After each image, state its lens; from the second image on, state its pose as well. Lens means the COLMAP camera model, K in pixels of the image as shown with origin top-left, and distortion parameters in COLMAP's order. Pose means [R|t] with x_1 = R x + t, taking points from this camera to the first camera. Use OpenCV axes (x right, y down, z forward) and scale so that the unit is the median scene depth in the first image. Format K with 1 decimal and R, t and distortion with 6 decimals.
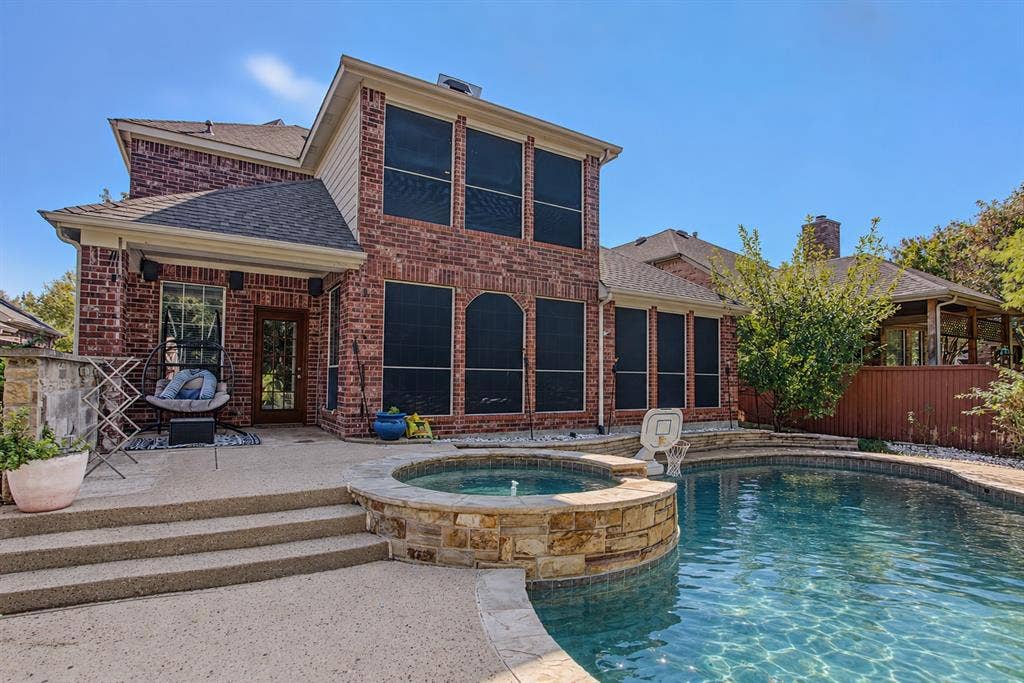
lens RADIAL K [[510.2, 0, 508.0], [0, 510.2, 365.5], [0, 0, 1]] dist [0.002065, -0.000273]
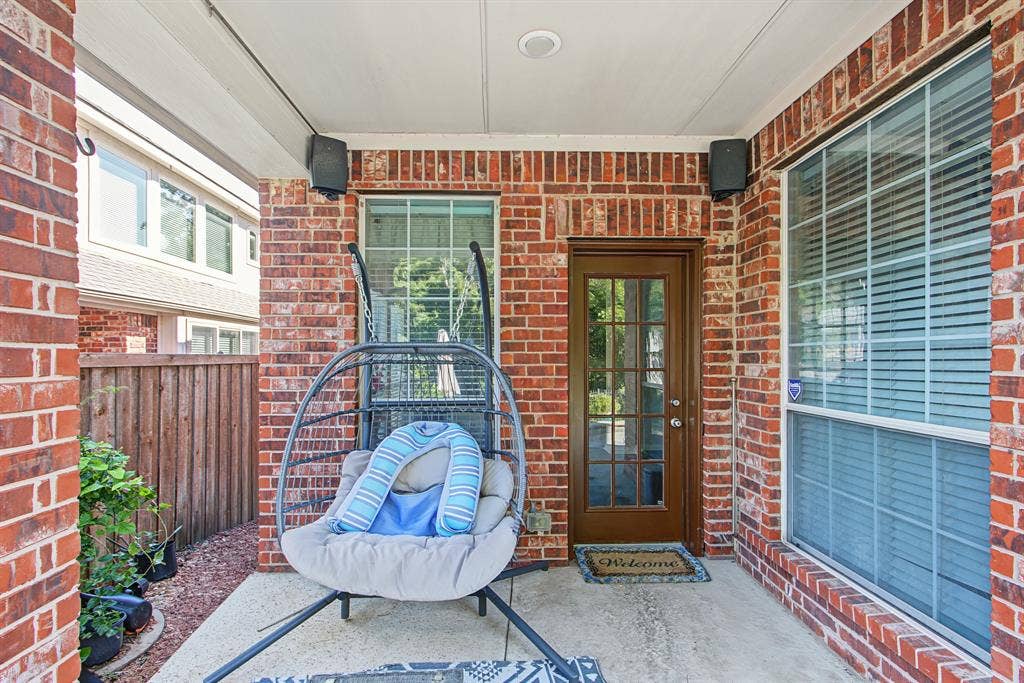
lens RADIAL K [[510.2, 0, 508.0], [0, 510.2, 365.5], [0, 0, 1]] dist [0.002065, -0.000273]
pose [[0.878557, -0.011892, -0.477490, -0.350784], [0.028630, 0.999204, 0.027791, -0.035921], [0.476780, -0.038087, 0.878197, 0.634606]]
